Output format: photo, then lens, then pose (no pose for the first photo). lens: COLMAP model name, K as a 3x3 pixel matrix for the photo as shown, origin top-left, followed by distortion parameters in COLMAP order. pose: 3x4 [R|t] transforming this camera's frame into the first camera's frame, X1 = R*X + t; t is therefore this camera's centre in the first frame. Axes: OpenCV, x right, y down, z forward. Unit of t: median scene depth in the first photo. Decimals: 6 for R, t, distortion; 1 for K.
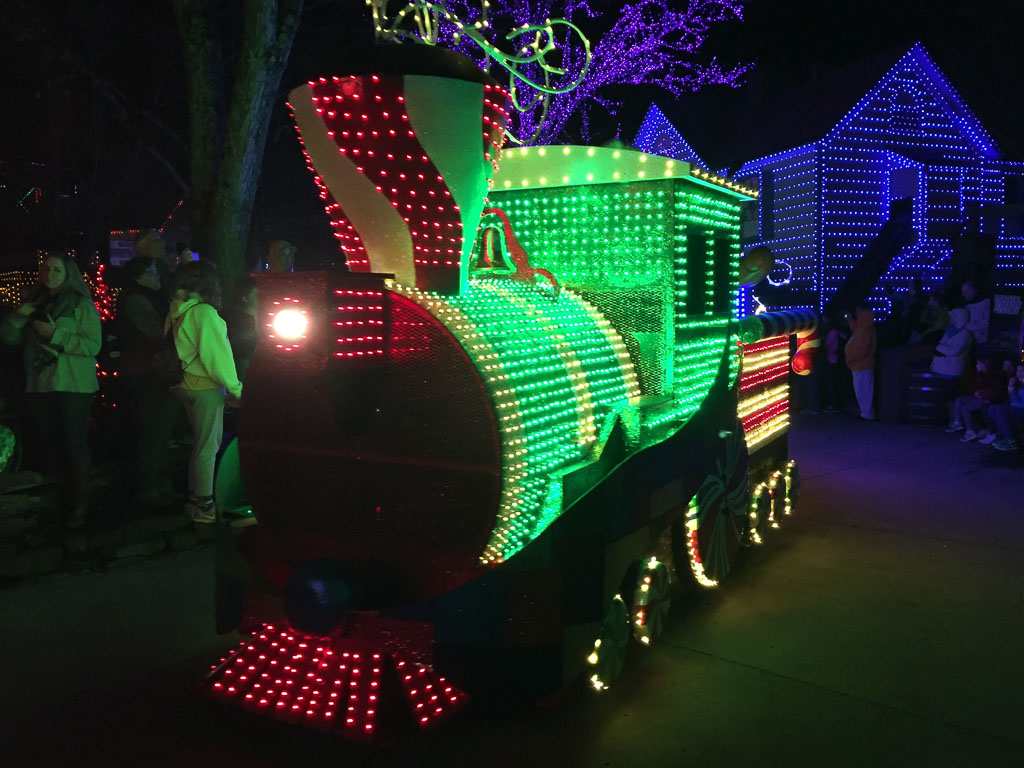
lens RADIAL K [[894.7, 0, 509.6], [0, 894.7, 387.7], [0, 0, 1]] dist [0.071960, -0.097330]
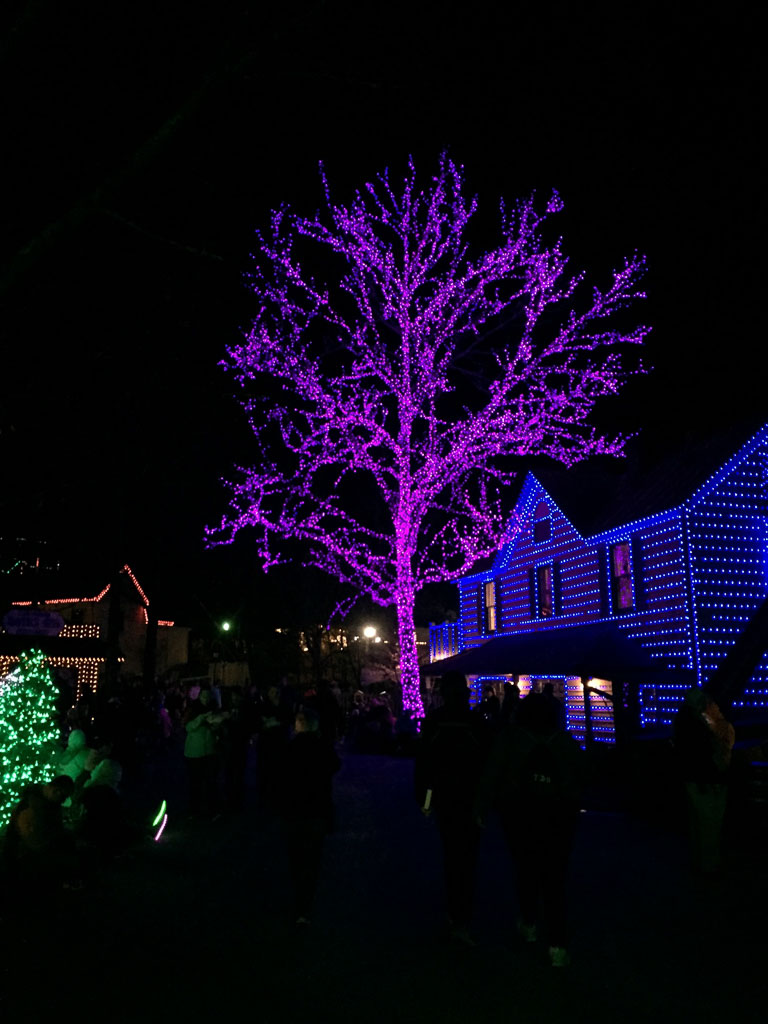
lens RADIAL K [[871.4, 0, 382.7], [0, 871.4, 514.3], [0, 0, 1]] dist [0.090567, -0.109135]
pose [[0.993017, -0.007617, -0.117727, 0.141017], [-0.023866, 0.964308, -0.263705, -0.017689], [0.115534, 0.264673, 0.957392, 0.094149]]
